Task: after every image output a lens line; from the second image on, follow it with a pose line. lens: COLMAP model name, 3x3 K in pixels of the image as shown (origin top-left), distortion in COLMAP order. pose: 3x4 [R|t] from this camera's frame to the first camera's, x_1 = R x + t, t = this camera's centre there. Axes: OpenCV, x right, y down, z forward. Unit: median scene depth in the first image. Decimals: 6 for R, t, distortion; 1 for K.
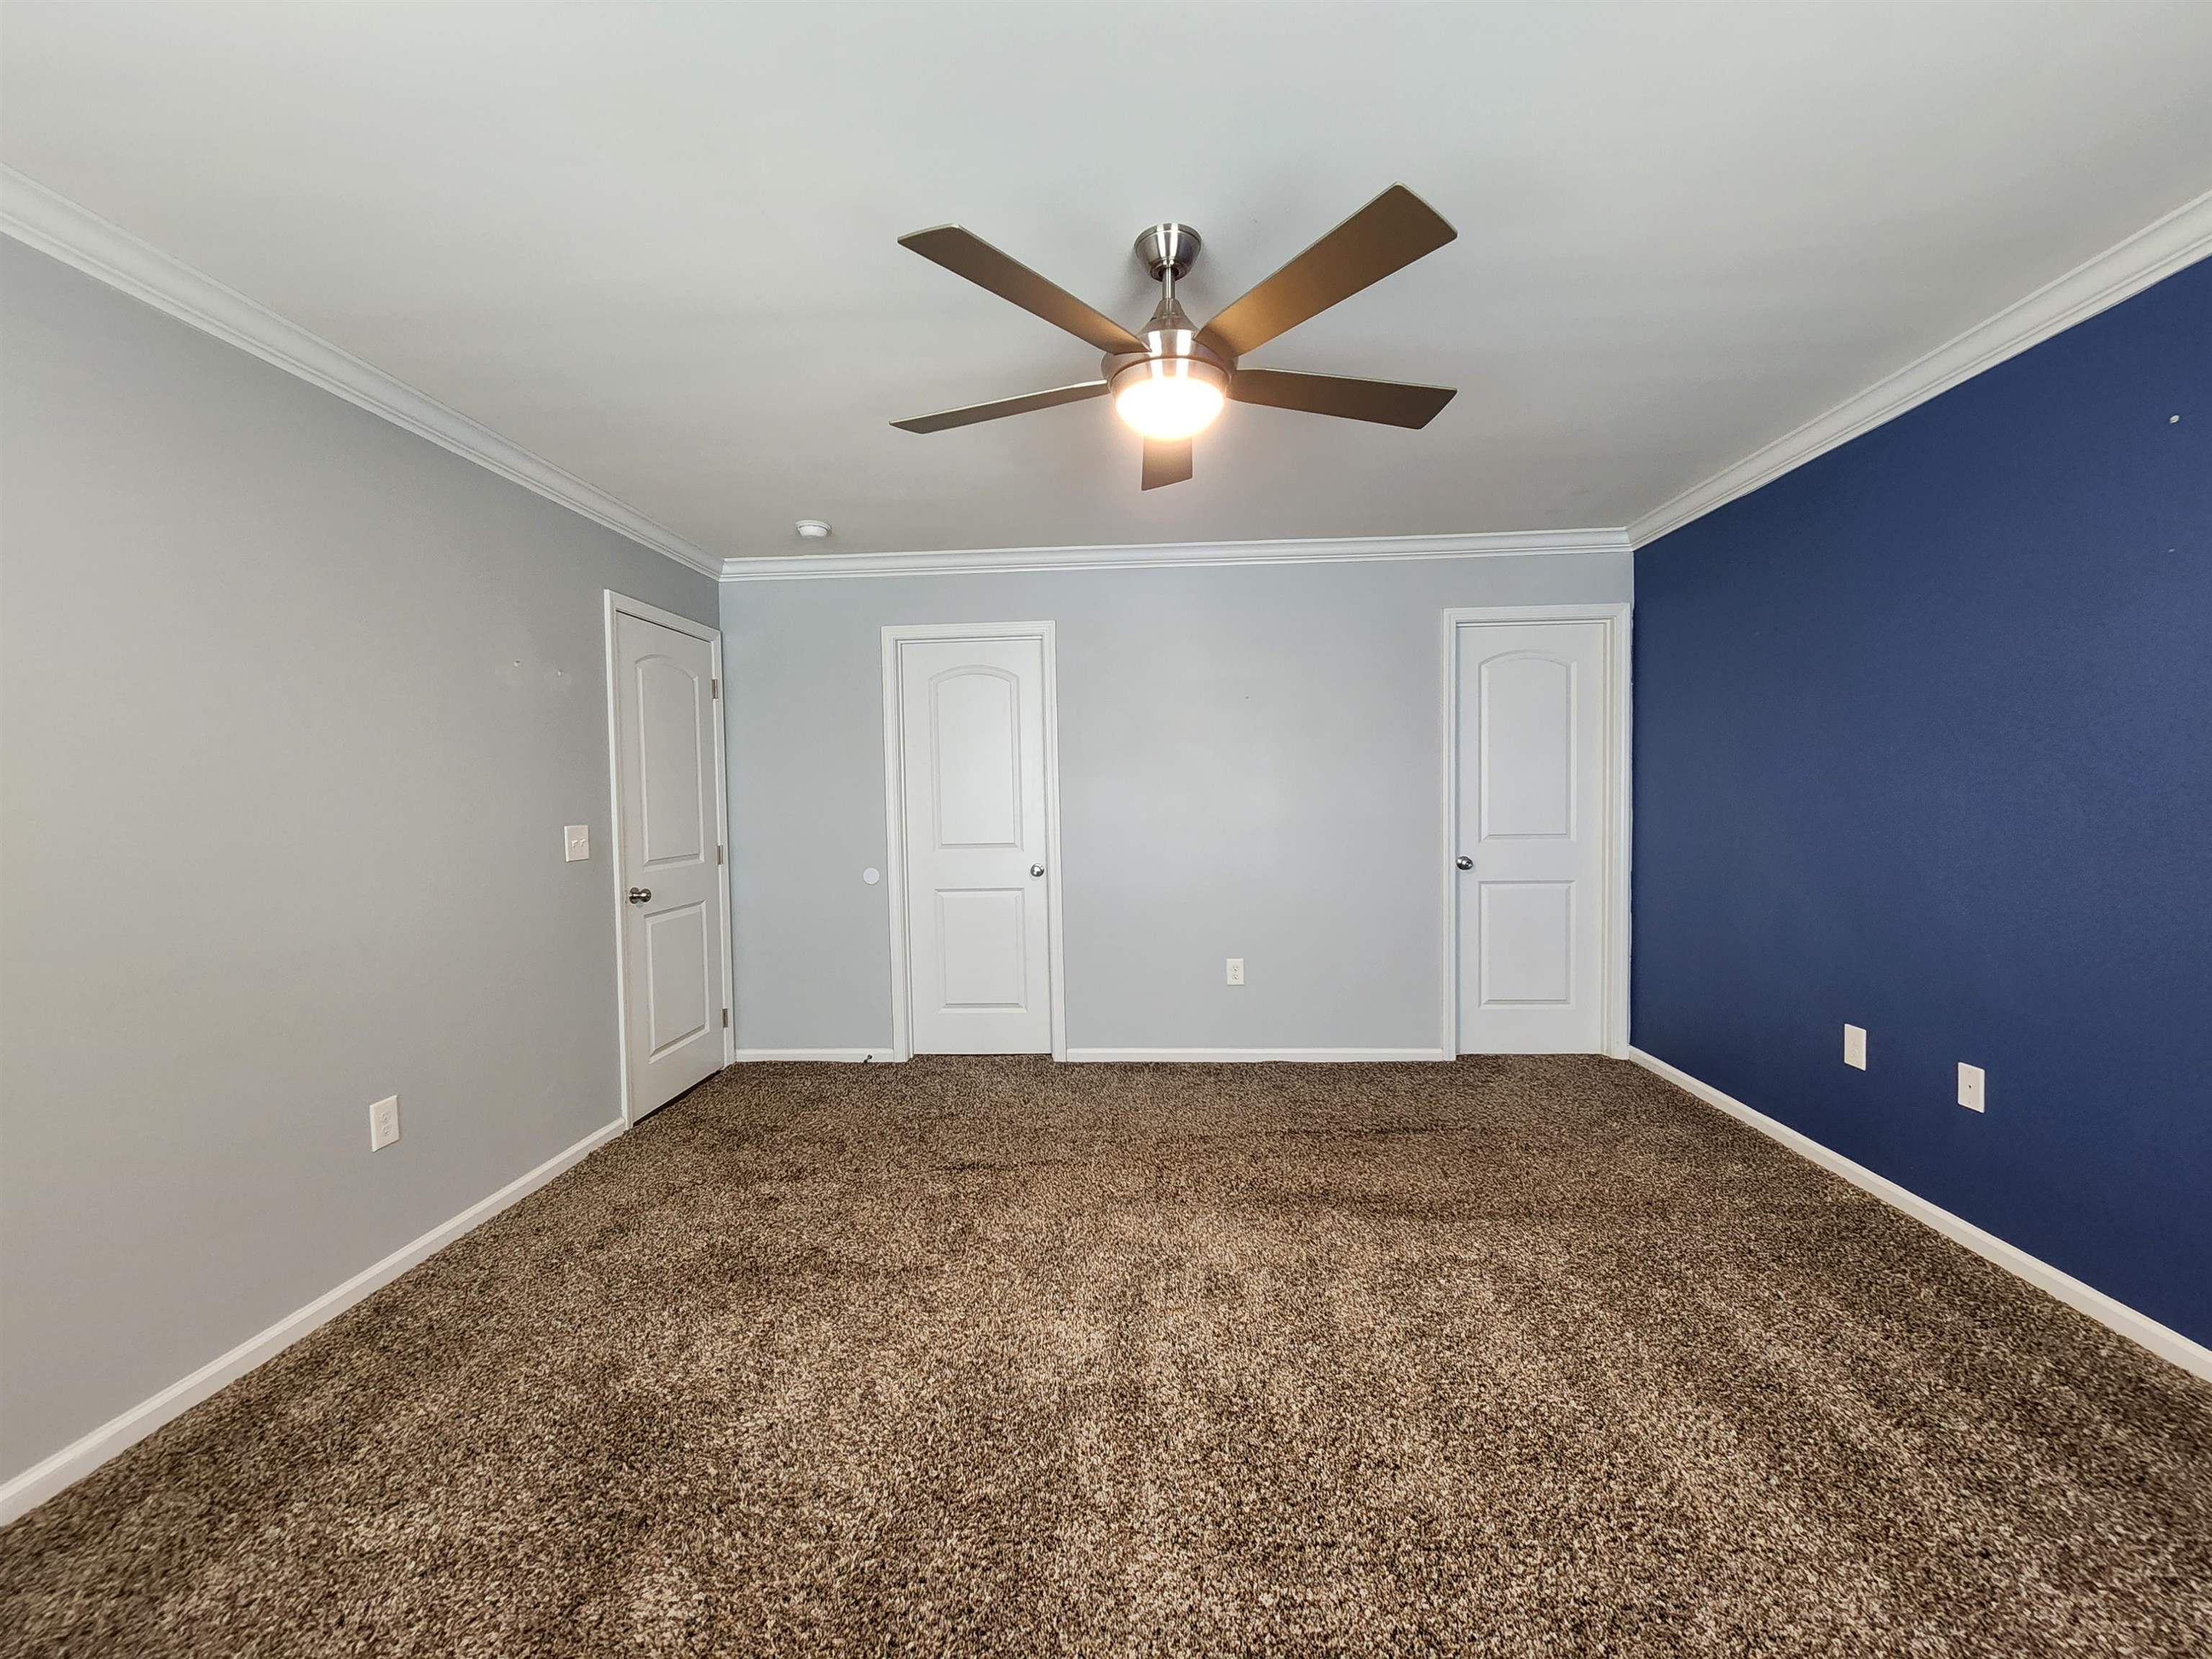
lens RADIAL K [[903.2, 0, 1106.0], [0, 903.2, 829.5], [0, 0, 1]] dist [-0.001542, -0.001283]
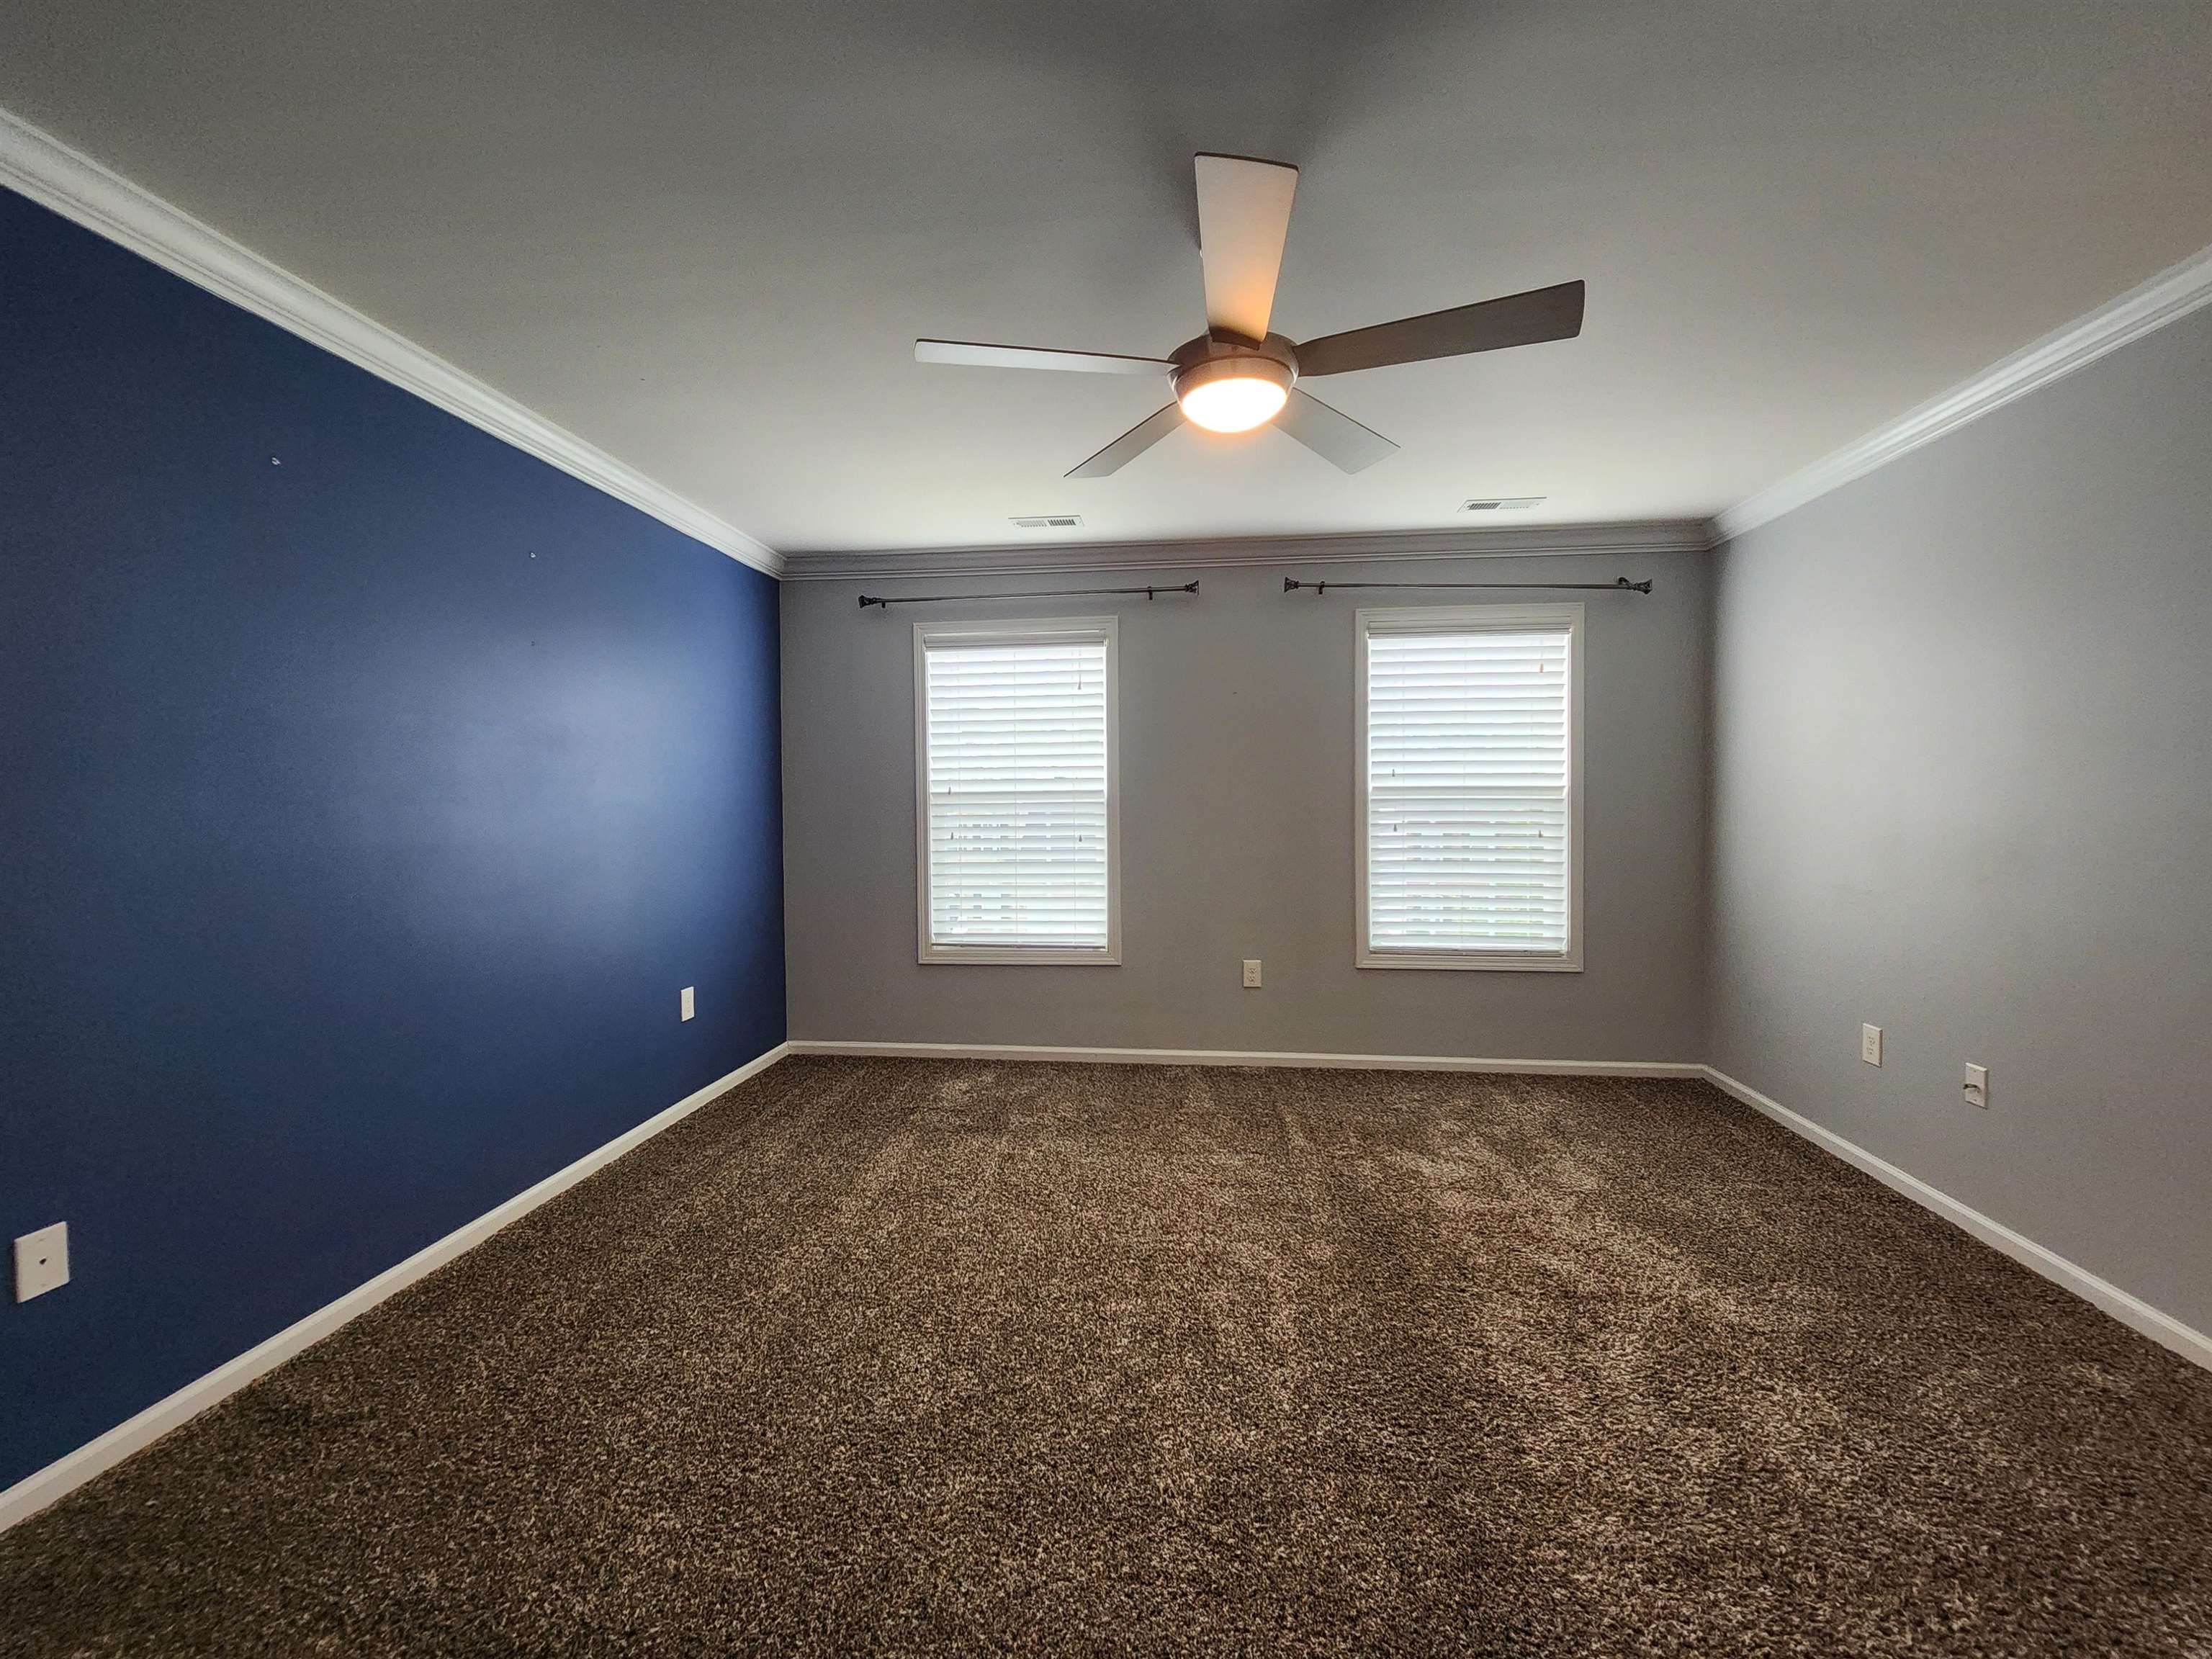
lens RADIAL K [[903.6, 0, 1106.0], [0, 903.6, 829.5], [0, 0, 1]] dist [-0.000907, -0.001195]
pose [[-0.998321, 0.024621, 0.052437, 0.172512], [0.028210, 0.997229, 0.068836, -0.071480], [-0.050597, 0.070200, -0.996249, 2.067541]]
